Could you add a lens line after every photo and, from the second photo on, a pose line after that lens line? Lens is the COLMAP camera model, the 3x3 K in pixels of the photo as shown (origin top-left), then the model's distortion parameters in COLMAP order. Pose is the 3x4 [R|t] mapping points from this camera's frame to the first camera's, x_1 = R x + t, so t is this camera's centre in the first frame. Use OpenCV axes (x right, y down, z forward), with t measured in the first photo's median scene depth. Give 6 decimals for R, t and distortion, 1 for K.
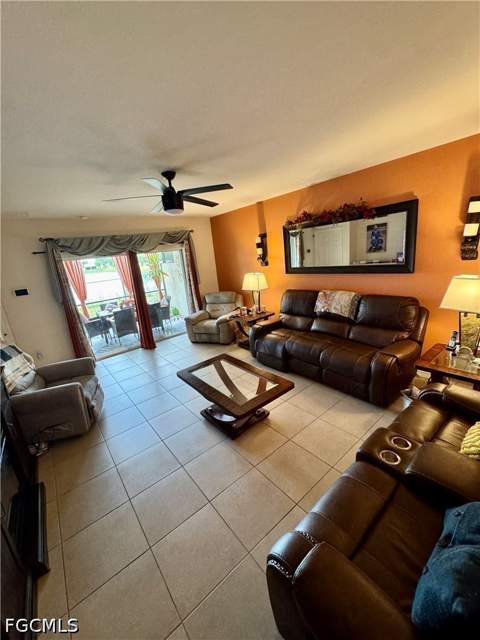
lens RADIAL K [[256.0, 0, 240.0], [0, 256.0, 320.0], [0, 0, 1]] dist [-0.004526, 0.000665]
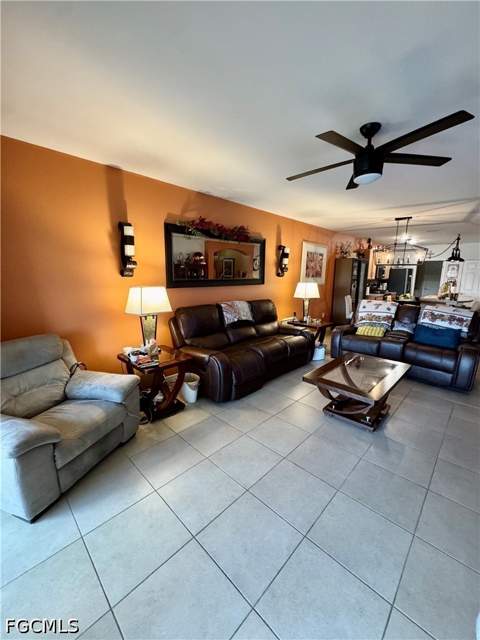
lens RADIAL K [[256.1, 0, 241.1], [0, 256.1, 304.0], [0, 0, 1]] dist [-0.000700, 0.000116]
pose [[-0.128203, -0.072015, 0.989130, -0.581193], [0.204618, 0.973981, 0.097432, -0.164483], [-0.970410, 0.214884, -0.110132, 0.889732]]
